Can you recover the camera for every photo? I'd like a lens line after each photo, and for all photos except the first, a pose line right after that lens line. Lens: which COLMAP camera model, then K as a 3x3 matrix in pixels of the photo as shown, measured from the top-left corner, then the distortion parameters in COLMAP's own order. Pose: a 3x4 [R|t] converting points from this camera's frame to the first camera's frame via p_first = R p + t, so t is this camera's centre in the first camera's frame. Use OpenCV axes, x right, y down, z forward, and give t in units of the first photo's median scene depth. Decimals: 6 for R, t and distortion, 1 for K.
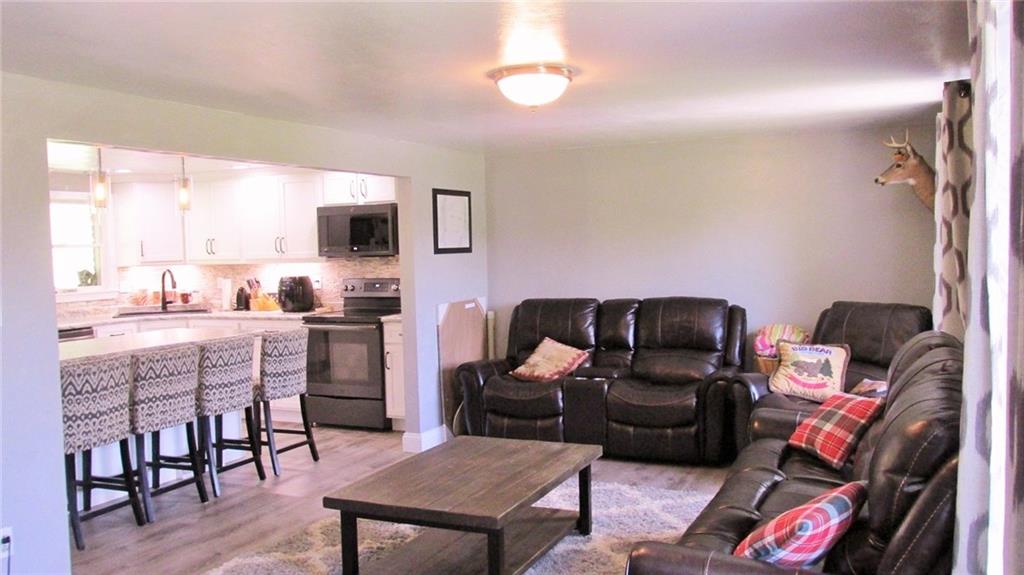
lens RADIAL K [[892.4, 0, 512.0], [0, 892.4, 287.5], [0, 0, 1]] dist [-0.017781, -0.012450]
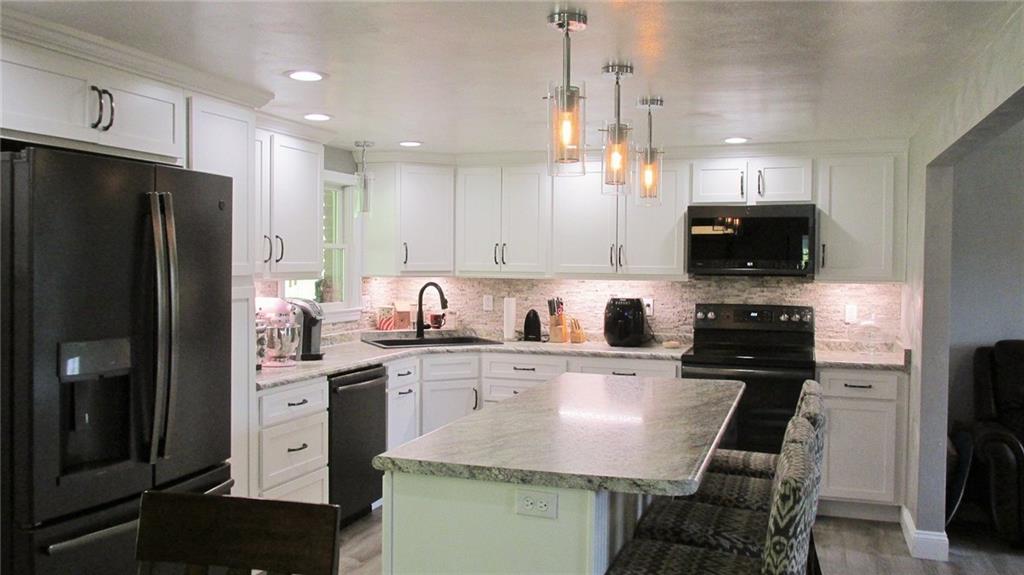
lens RADIAL K [[880.6, 0, 512.0], [0, 880.6, 287.5], [0, 0, 1]] dist [0.003566, -0.002668]
pose [[0.993397, 0.032781, 0.109942, -0.405094], [-0.030535, 0.999290, -0.022057, -0.002080], [-0.110587, 0.018554, 0.993693, 0.272569]]
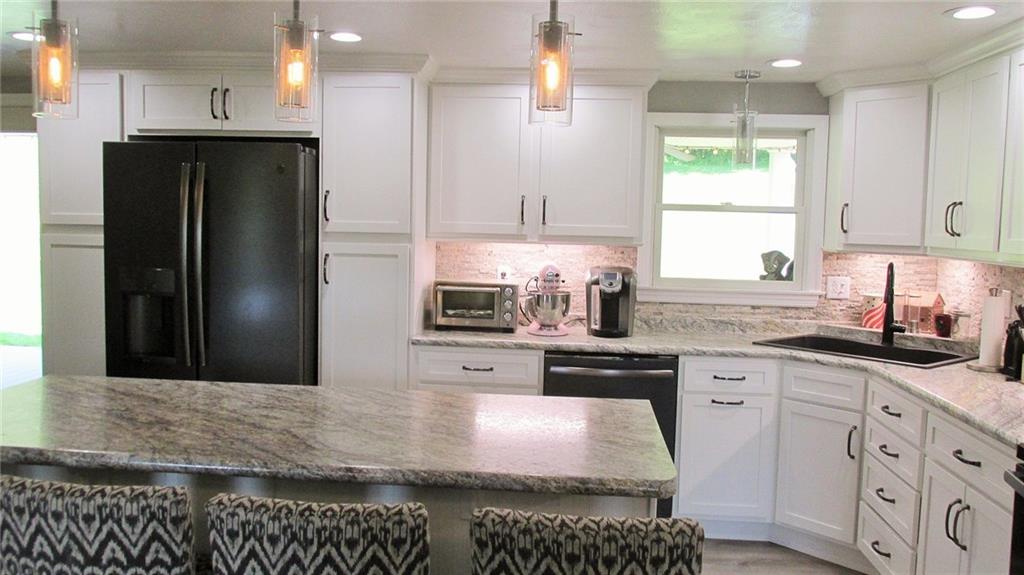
lens RADIAL K [[880.6, 0, 512.0], [0, 880.6, 287.5], [0, 0, 1]] dist [0.003566, -0.002668]
pose [[0.344935, 0.108579, -0.932325, -0.005211], [-0.078741, 0.993133, 0.086529, -0.032500], [0.935318, 0.043565, 0.351115, 0.640544]]
